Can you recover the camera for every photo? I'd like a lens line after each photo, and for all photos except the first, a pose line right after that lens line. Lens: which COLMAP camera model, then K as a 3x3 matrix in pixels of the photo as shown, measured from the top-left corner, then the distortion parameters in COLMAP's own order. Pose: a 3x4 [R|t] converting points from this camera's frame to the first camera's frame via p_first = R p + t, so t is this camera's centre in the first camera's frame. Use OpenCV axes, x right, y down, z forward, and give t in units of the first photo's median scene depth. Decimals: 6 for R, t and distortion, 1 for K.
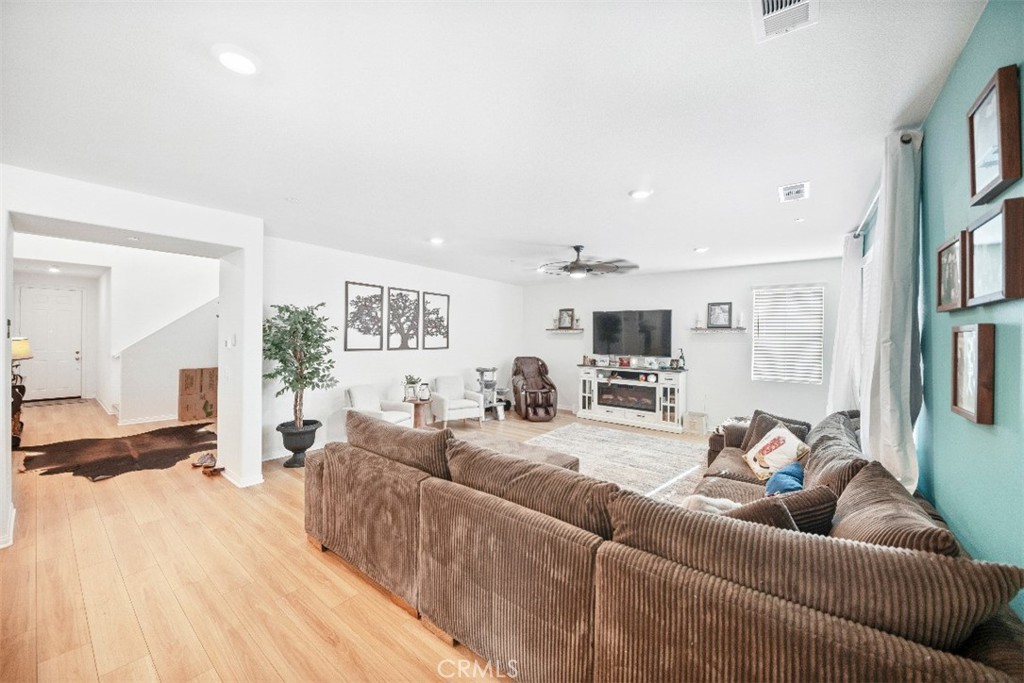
lens RADIAL K [[373.9, 0, 505.3], [0, 373.9, 337.8], [0, 0, 1]] dist [0.007086, -0.002006]
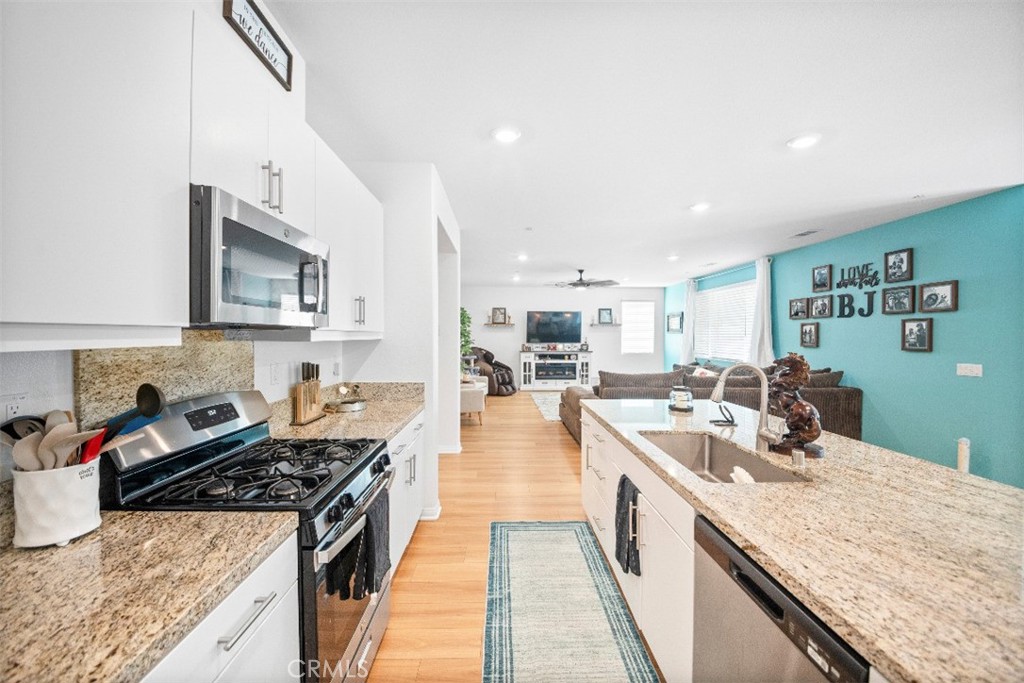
lens RADIAL K [[373.9, 0, 516.0], [0, 373.9, 342.1], [0, 0, 1]] dist [0.007086, -0.002006]
pose [[0.766051, -0.027153, 0.642206, -0.740743], [0.009909, 0.999487, 0.030439, -0.000321], [-0.642703, -0.016955, 0.765927, 0.000387]]
